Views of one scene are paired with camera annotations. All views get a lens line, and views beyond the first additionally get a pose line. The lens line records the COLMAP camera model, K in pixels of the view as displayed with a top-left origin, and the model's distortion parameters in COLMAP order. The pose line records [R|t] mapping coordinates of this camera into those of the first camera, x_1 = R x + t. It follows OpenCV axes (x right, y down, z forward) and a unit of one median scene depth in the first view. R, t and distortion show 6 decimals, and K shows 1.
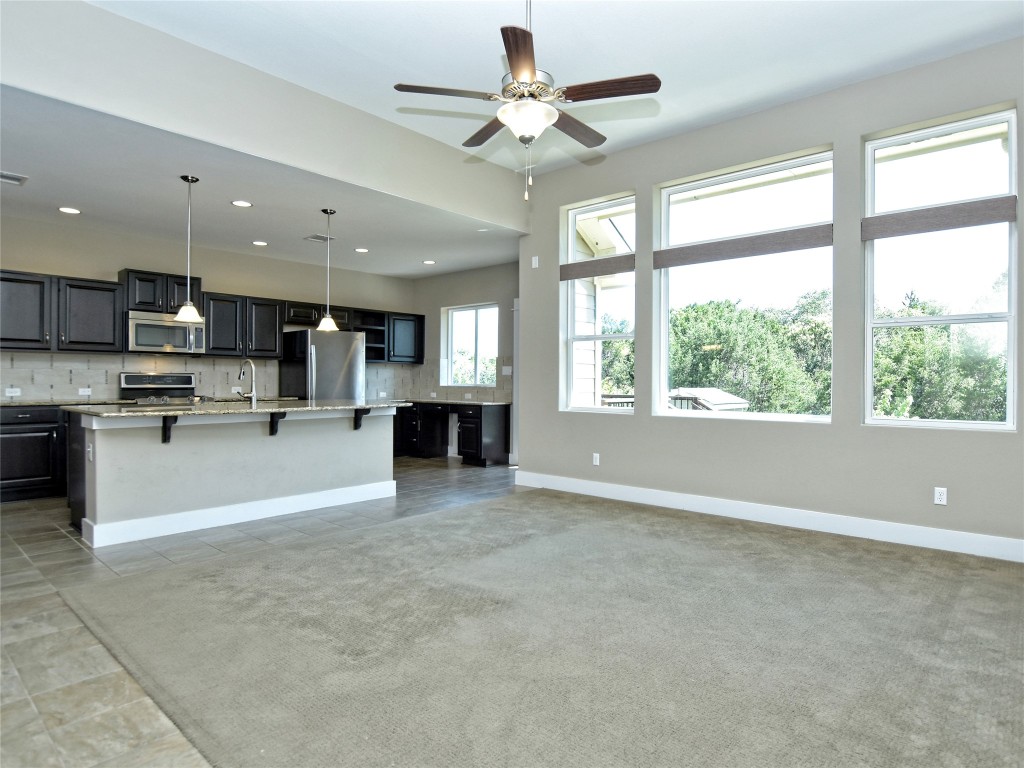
lens RADIAL K [[584.8, 0, 509.2], [0, 584.8, 376.1], [0, 0, 1]] dist [-0.027318, -0.004217]
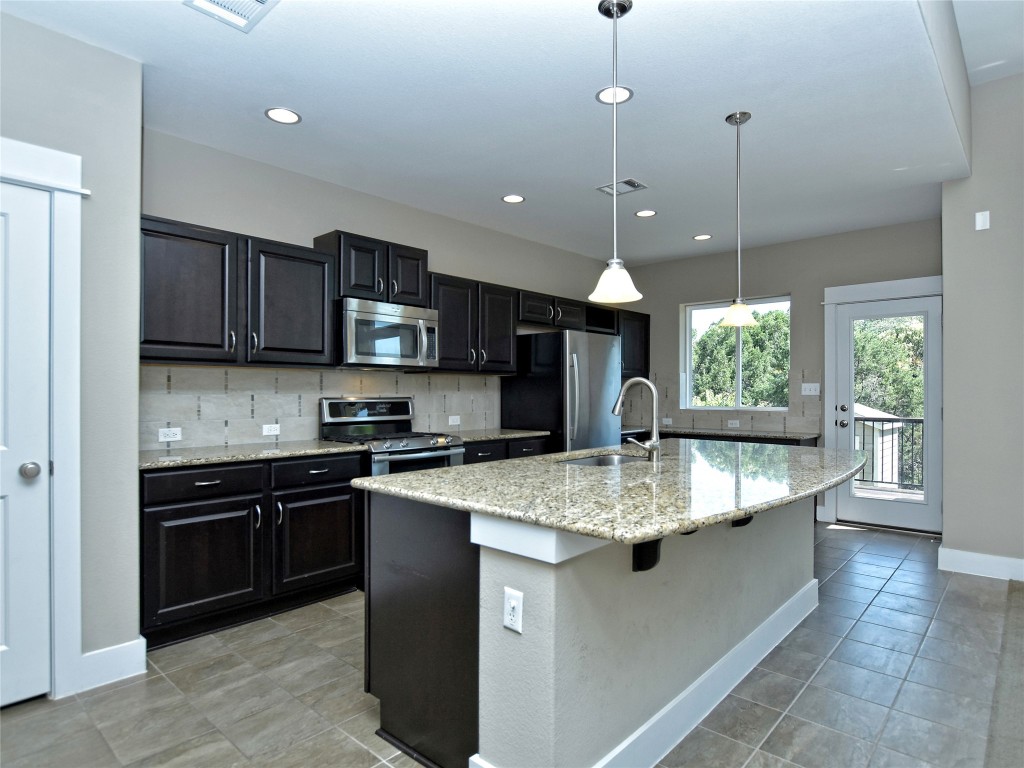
lens RADIAL K [[584.8, 0, 509.0], [0, 584.8, 381.5], [0, 0, 1]] dist [-0.027318, -0.004217]
pose [[0.999847, -0.005038, -0.016757, -0.459797], [0.004848, 0.999924, -0.011326, -0.016155], [0.016813, 0.011243, 0.999795, 0.370593]]
